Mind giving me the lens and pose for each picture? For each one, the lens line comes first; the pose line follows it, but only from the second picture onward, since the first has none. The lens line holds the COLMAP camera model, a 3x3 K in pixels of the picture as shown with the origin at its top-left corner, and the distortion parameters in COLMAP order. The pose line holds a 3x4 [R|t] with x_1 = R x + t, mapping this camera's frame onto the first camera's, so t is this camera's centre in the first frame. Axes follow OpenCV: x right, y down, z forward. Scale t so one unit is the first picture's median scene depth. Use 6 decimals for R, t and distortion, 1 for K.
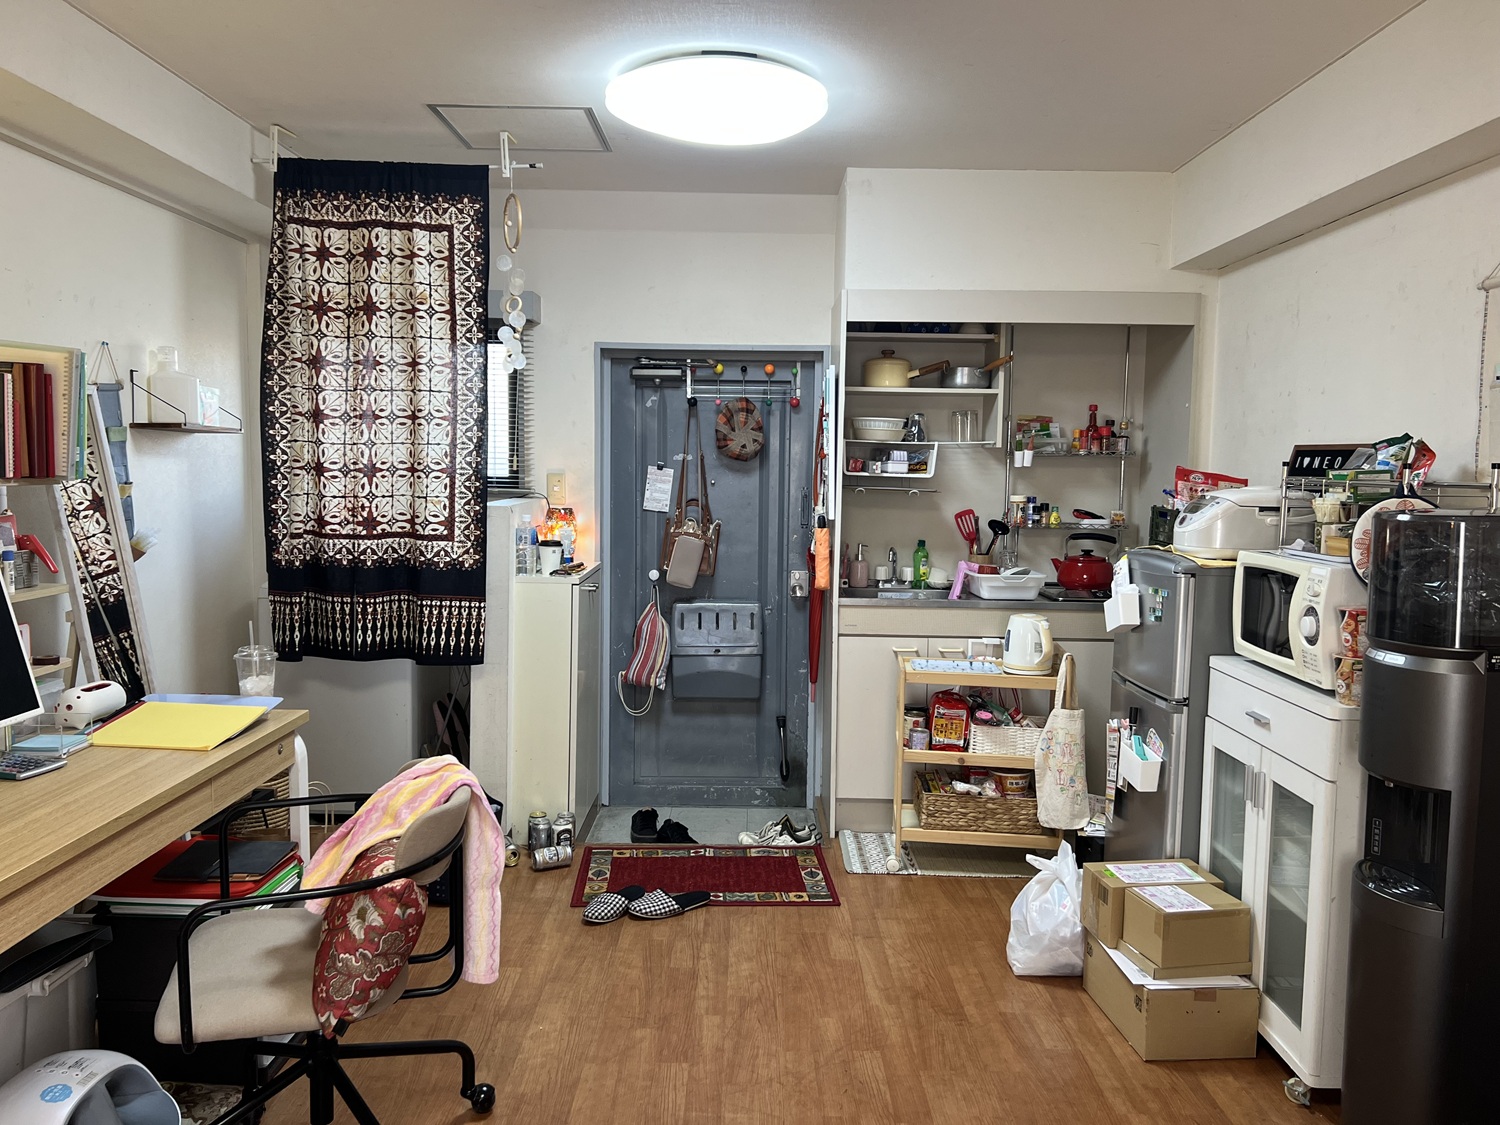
lens RADIAL K [[1134.0, 0, 743.7], [0, 1134.0, 570.0], [0, 0, 1]] dist [0.051684, -0.002773]
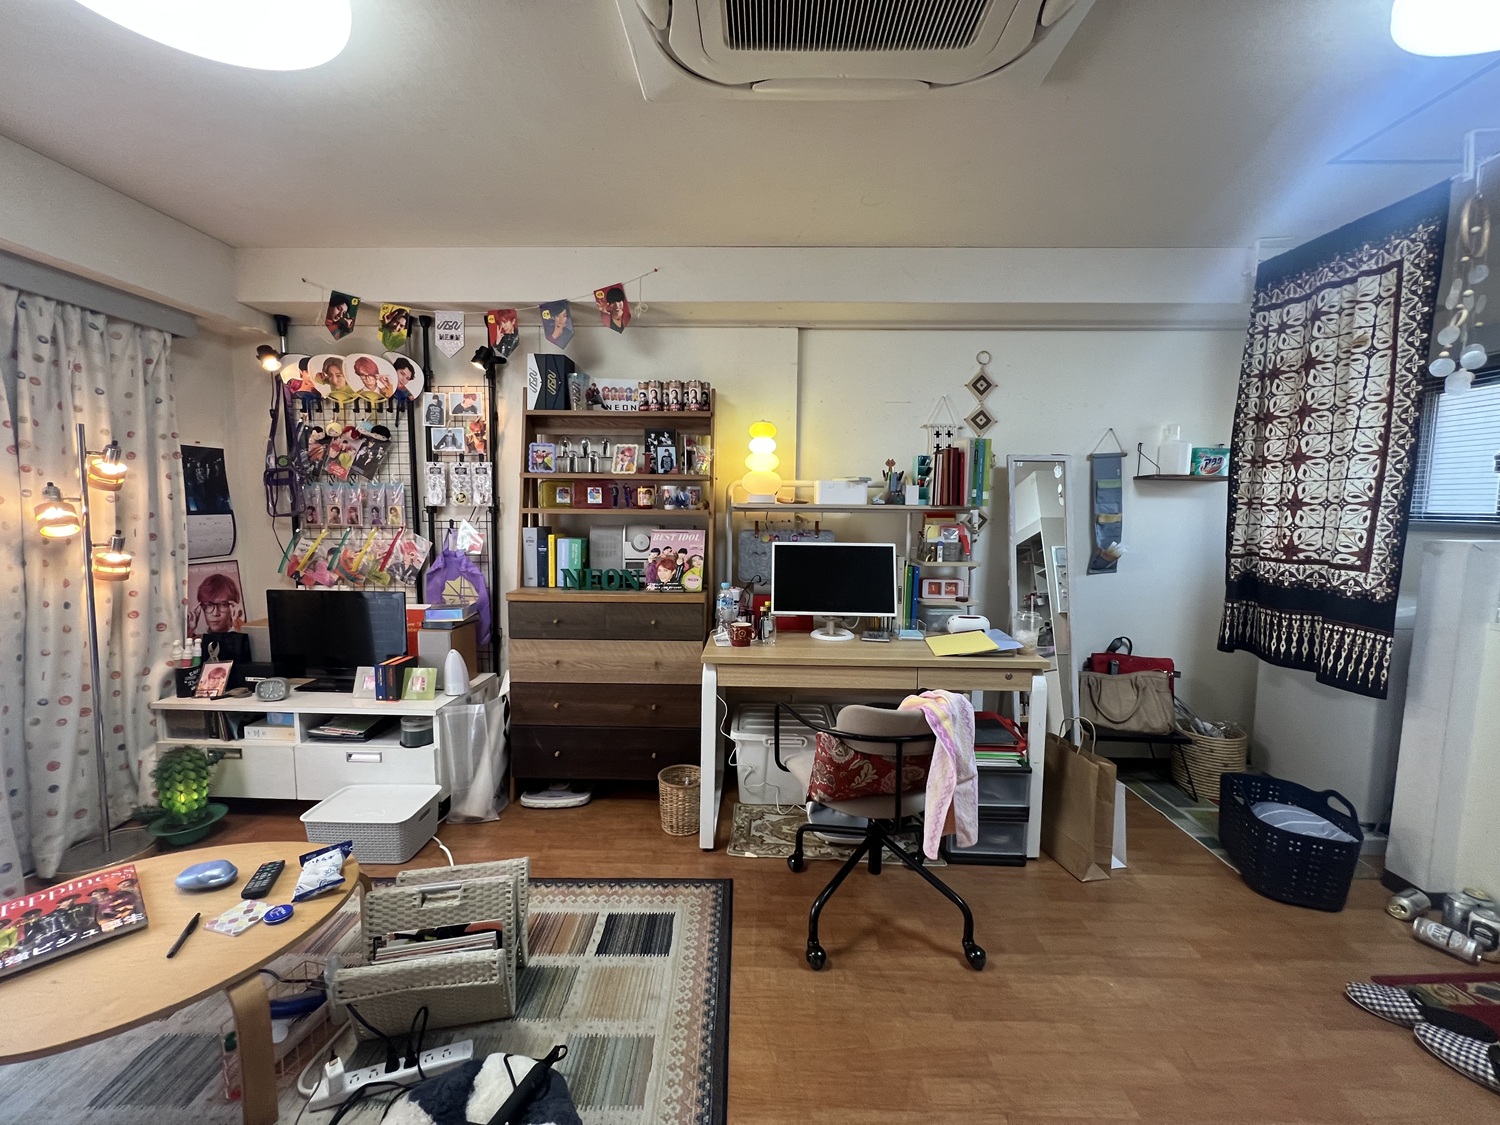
lens RADIAL K [[604.7, 0, 750.0], [0, 604.7, 562.5], [0, 0, 1]] dist [-0.000114, -0.000057]
pose [[-0.015220, 0.079164, -0.996745, 0.300991], [-0.105116, 0.991210, 0.080330, -0.019870], [0.994343, 0.105996, -0.006765, 0.459317]]
